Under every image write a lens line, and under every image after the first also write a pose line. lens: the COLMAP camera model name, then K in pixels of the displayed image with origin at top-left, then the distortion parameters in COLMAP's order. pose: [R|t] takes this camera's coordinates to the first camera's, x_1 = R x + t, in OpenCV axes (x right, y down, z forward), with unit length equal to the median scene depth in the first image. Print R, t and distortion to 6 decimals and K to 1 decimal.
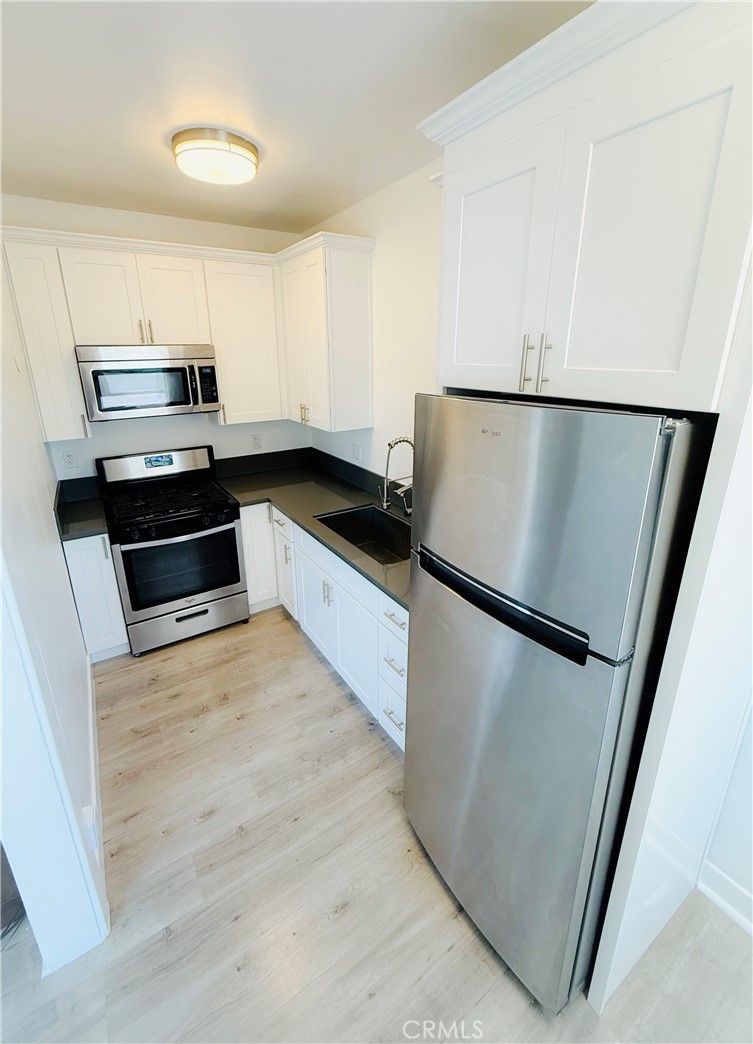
lens RADIAL K [[444.6, 0, 362.2], [0, 444.6, 484.7], [0, 0, 1]] dist [0.000030, 0.000476]
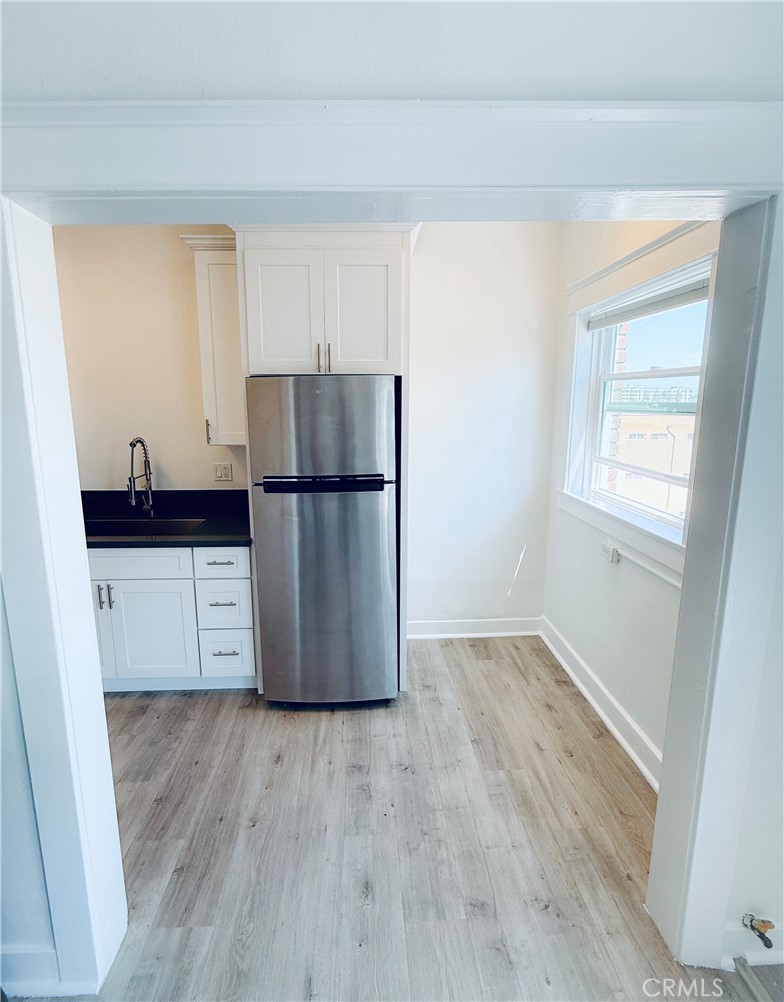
lens RADIAL K [[482.4, 0, 377.7], [0, 482.4, 488.7], [0, 0, 1]] dist [0.003934, 0.000019]
pose [[0.509923, -0.144621, 0.847976, -0.656422], [0.248752, 0.968442, 0.015582, 0.149616], [-0.823469, 0.202990, 0.529806, -0.107318]]
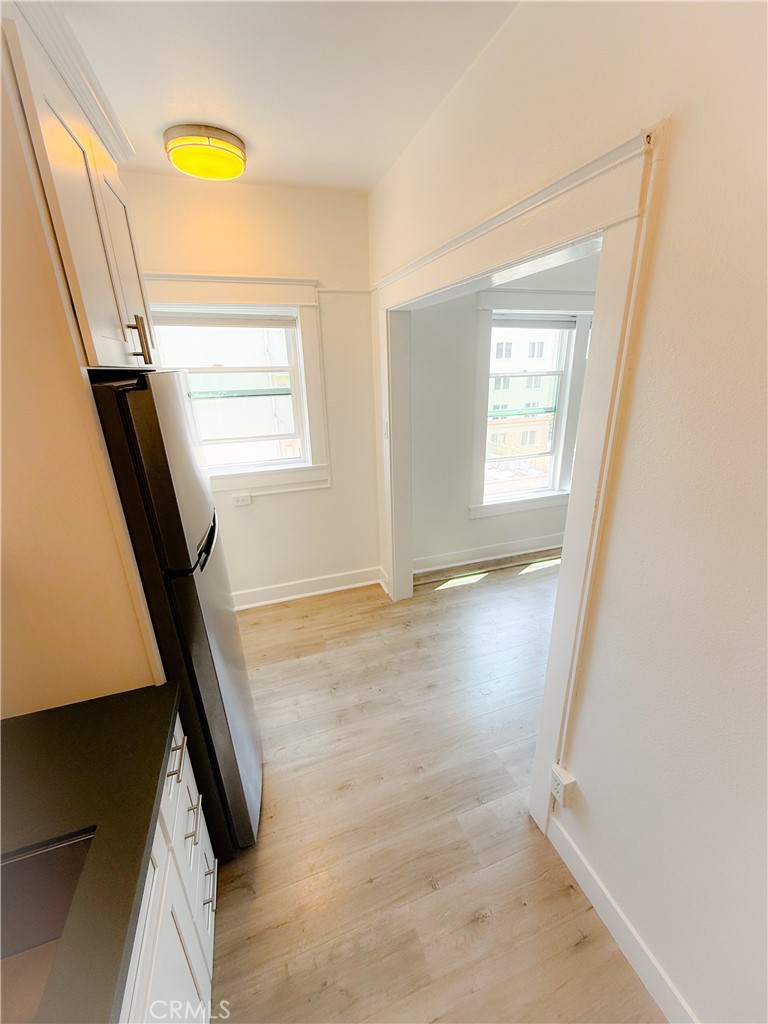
lens RADIAL K [[405.2, 0, 387.1], [0, 405.2, 510.4], [0, 0, 1]] dist [-0.001833, -0.000030]
pose [[-0.973640, -0.043047, 0.223989, -0.255506], [0.098570, 0.806181, 0.583401, -0.220465], [-0.205690, 0.590101, -0.780687, 0.929961]]
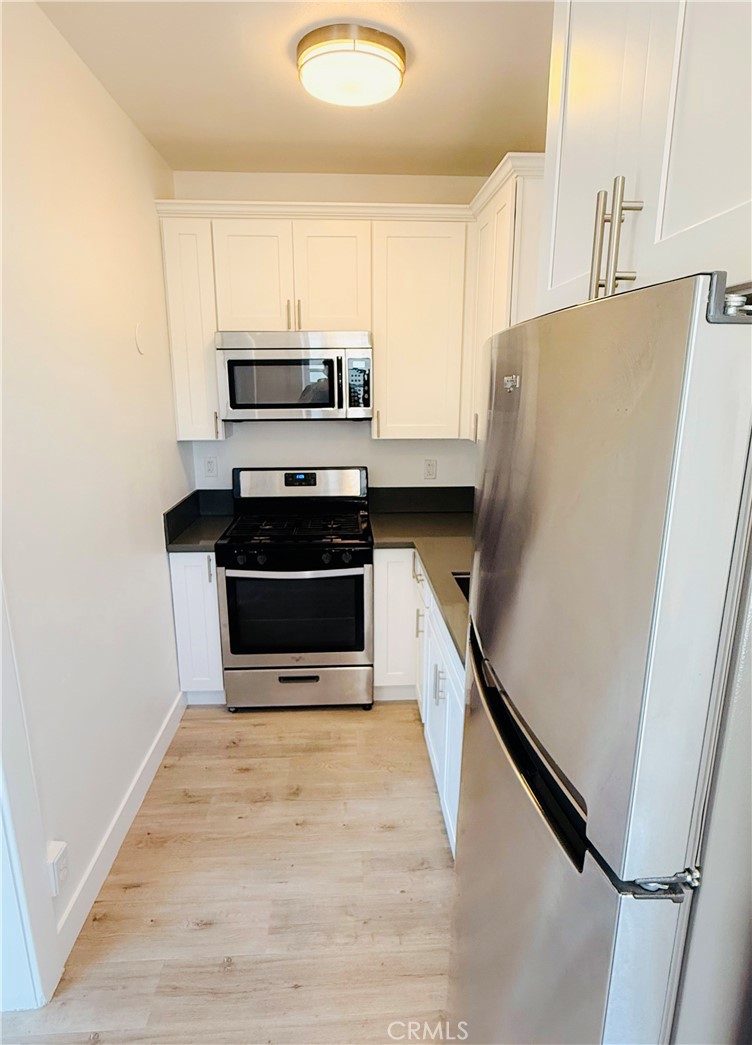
lens RADIAL K [[607.0, 0, 372.0], [0, 607.0, 531.7], [0, 0, 1]] dist [0.004176, 0.000159]
pose [[0.874279, 0.128130, -0.468208, 0.237080], [-0.150227, 0.988601, -0.009977, 0.041402], [0.461592, 0.079060, 0.883562, 0.134454]]
